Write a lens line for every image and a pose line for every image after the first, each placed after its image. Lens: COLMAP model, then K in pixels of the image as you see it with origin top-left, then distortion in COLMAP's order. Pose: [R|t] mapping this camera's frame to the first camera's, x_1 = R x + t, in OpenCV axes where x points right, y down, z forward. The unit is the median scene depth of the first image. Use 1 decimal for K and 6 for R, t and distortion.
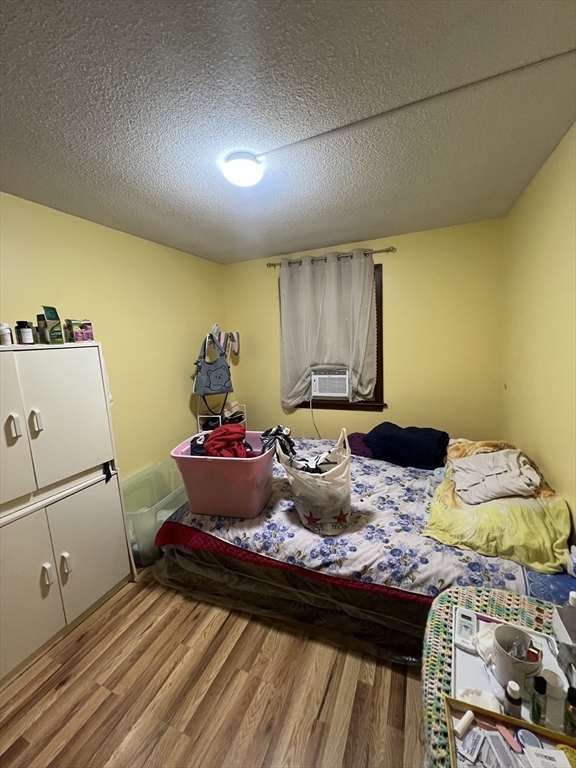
lens RADIAL K [[308.0, 0, 288.0], [0, 308.0, 384.0], [0, 0, 1]] dist [-0.000578, 0.000082]
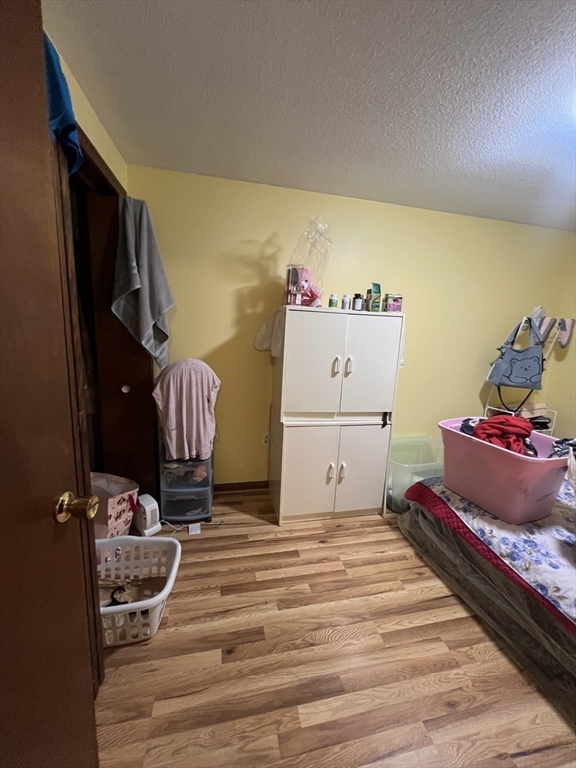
lens RADIAL K [[307.1, 0, 288.0], [0, 307.1, 384.0], [0, 0, 1]] dist [-0.001417, 0.000355]
pose [[0.581452, 0.227304, -0.781183, 0.115514], [-0.196691, 0.970970, 0.136126, 0.055566], [0.789447, 0.074501, 0.609281, -0.063755]]
